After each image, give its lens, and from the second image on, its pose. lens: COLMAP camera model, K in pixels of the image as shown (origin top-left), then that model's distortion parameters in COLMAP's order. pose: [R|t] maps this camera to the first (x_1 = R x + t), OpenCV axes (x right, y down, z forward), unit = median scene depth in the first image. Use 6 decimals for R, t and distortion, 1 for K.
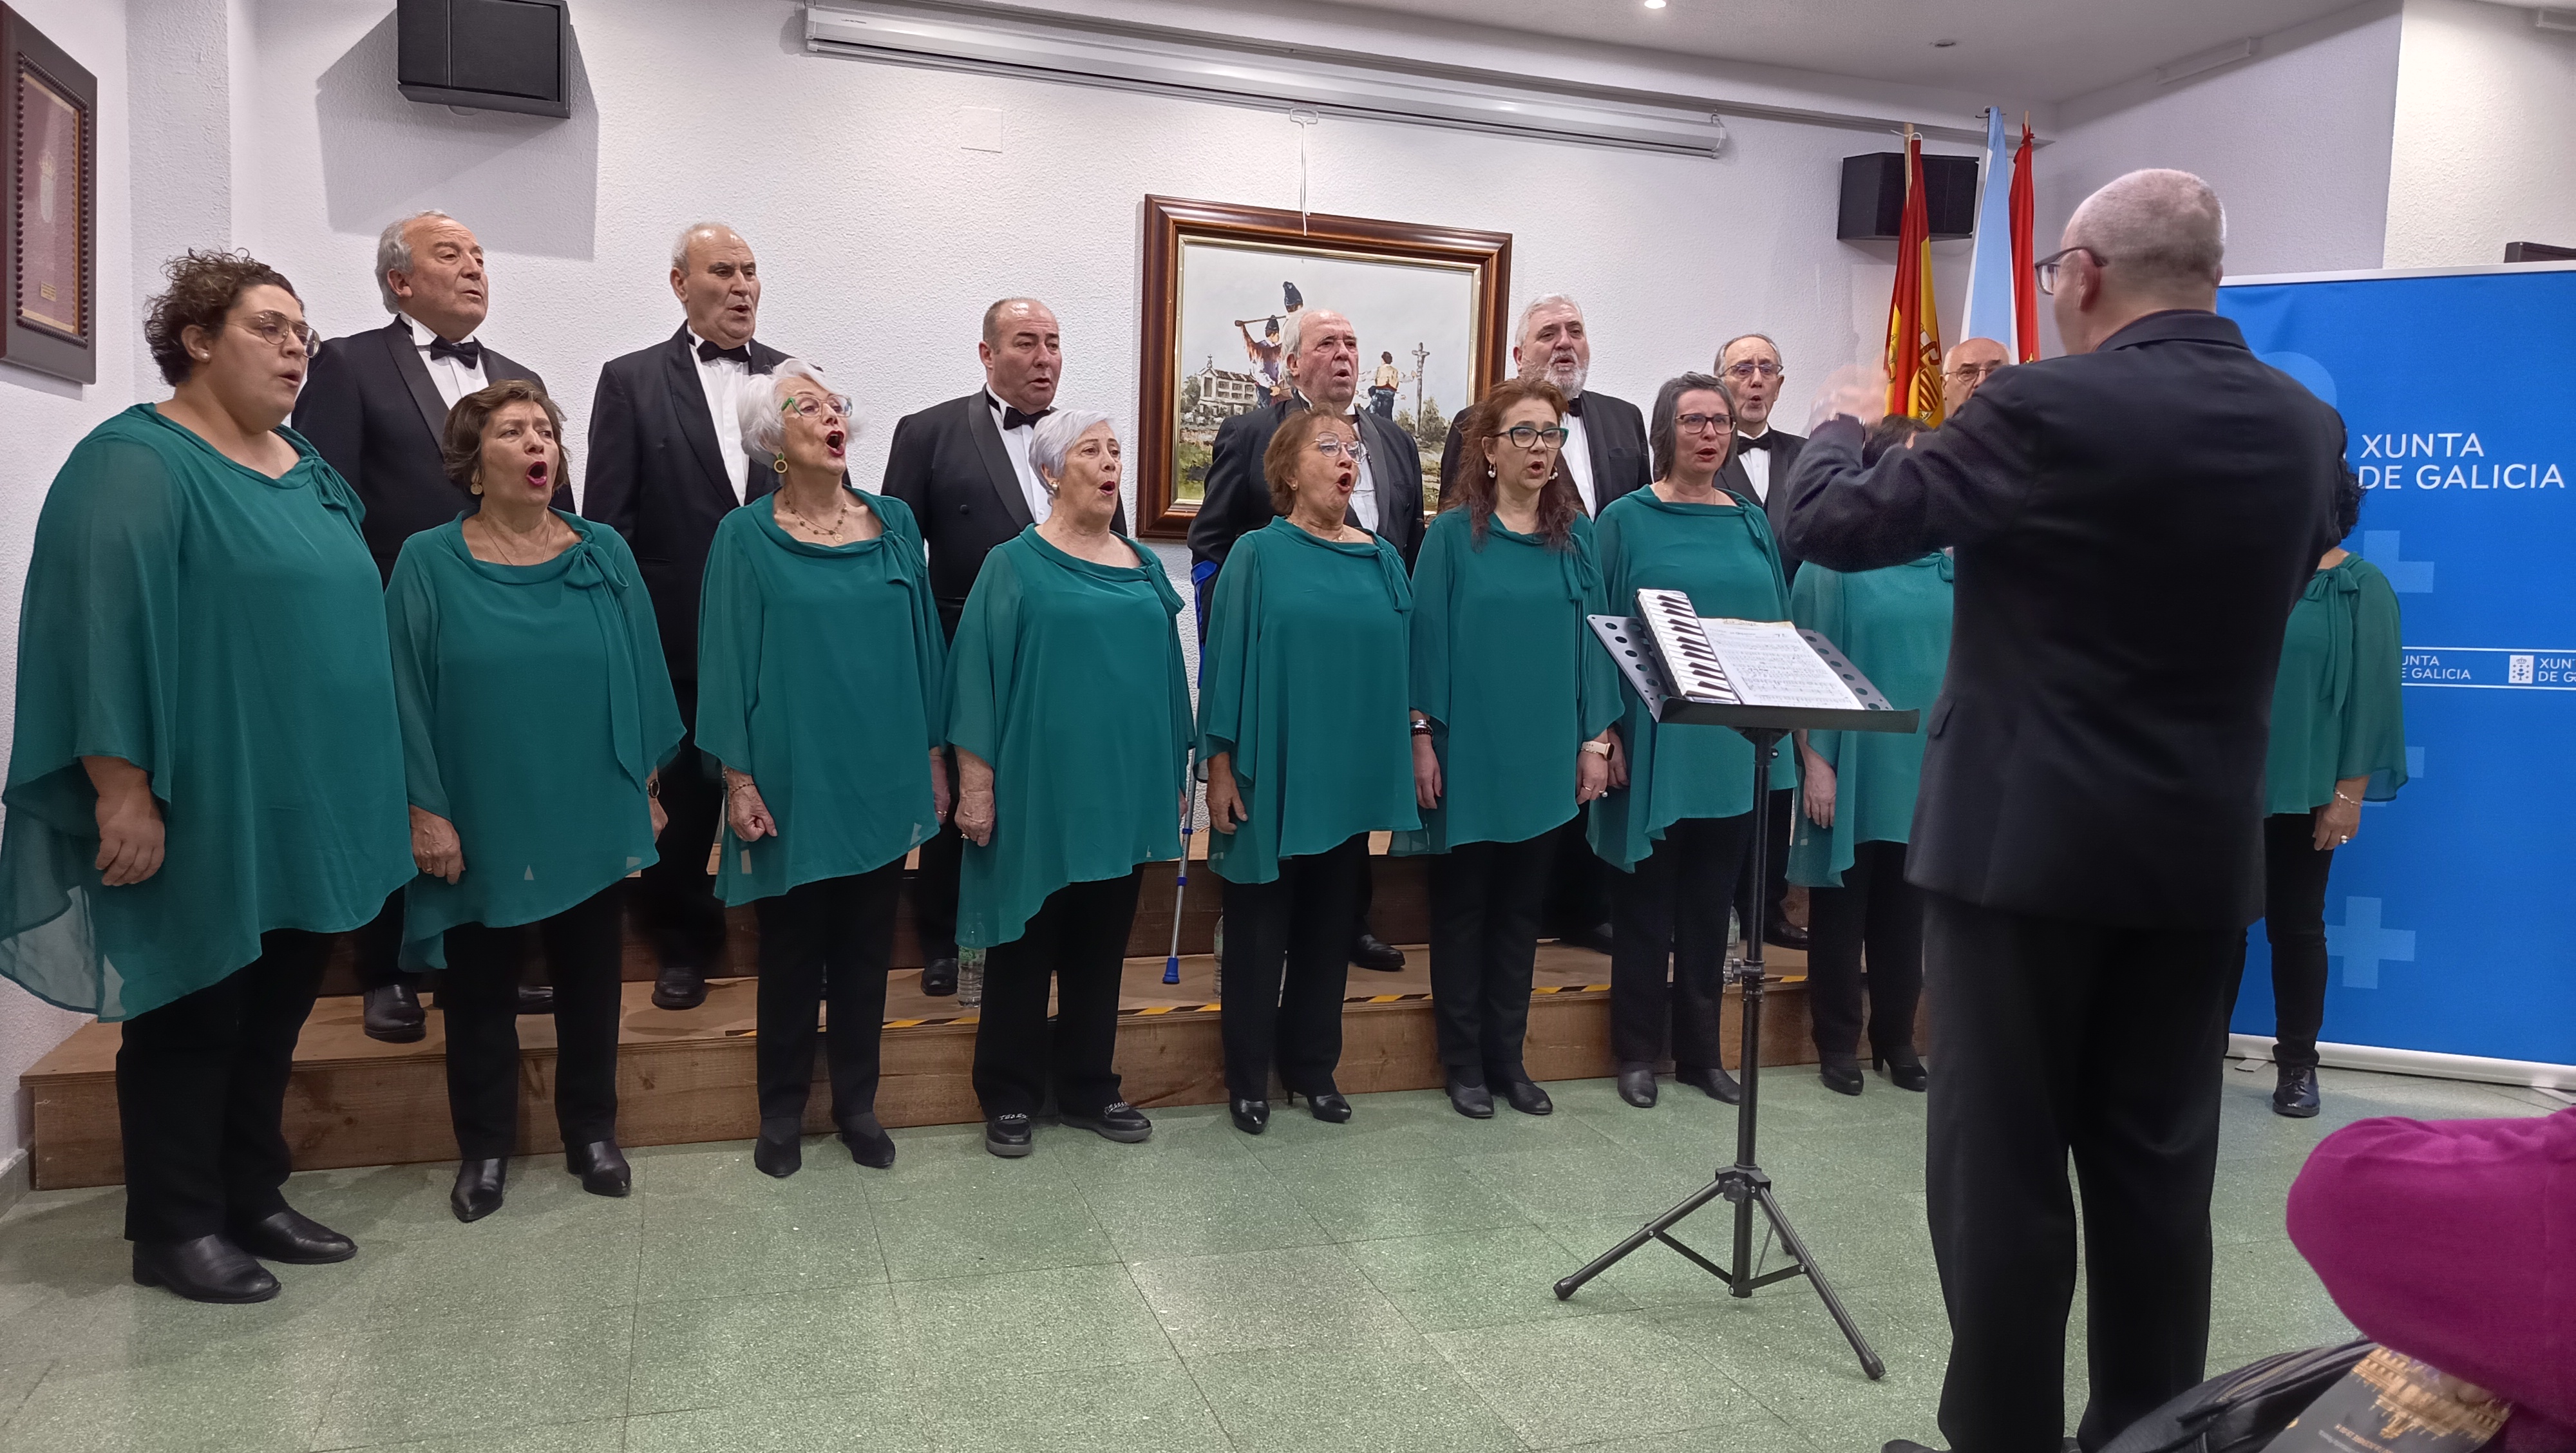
lens RADIAL K [[1811.6, 0, 1255.8], [0, 1811.6, 723.6], [0, 0, 1]] dist [0.089012, -0.082110]
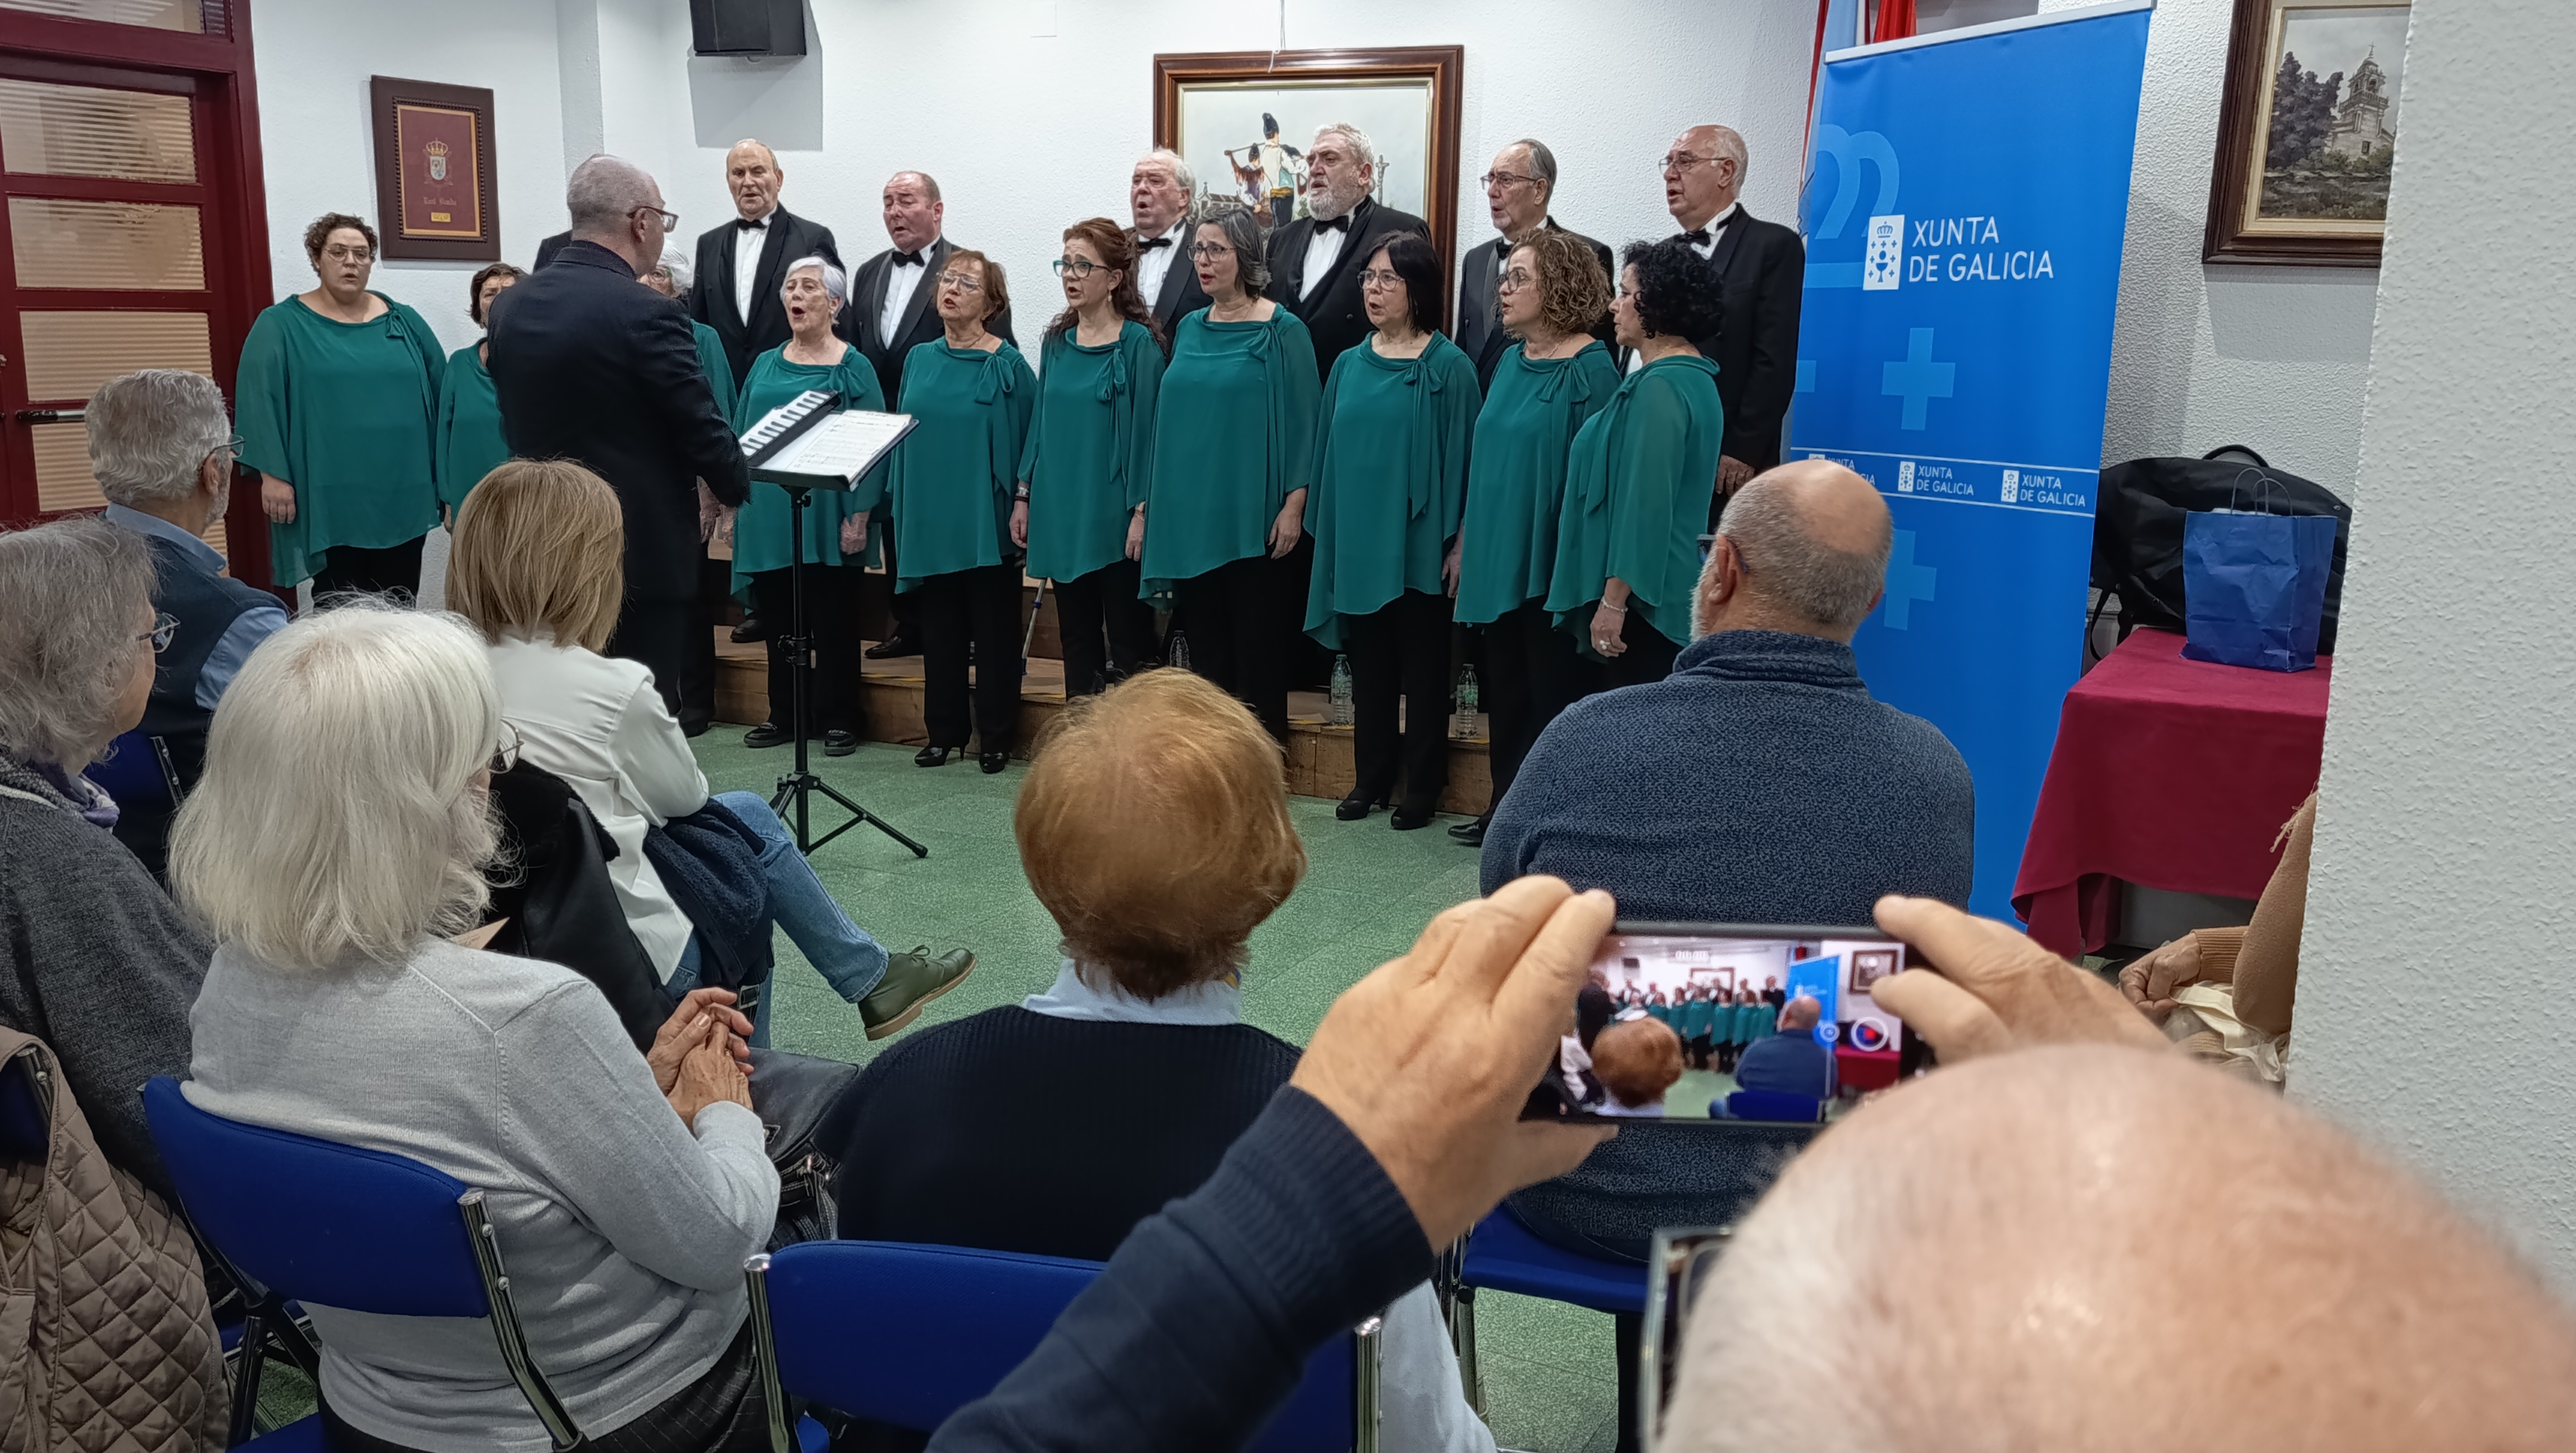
lens RADIAL K [[2037.2, 0, 1324.8], [0, 2037.2, 726.7], [0, 0, 1]] dist [0.036786, -0.002829]
pose [[0.726041, 0.122212, -0.676704, 1.030012], [-0.044255, 0.990345, 0.131373, -0.027166], [0.686226, -0.065434, 0.724439, 0.049853]]
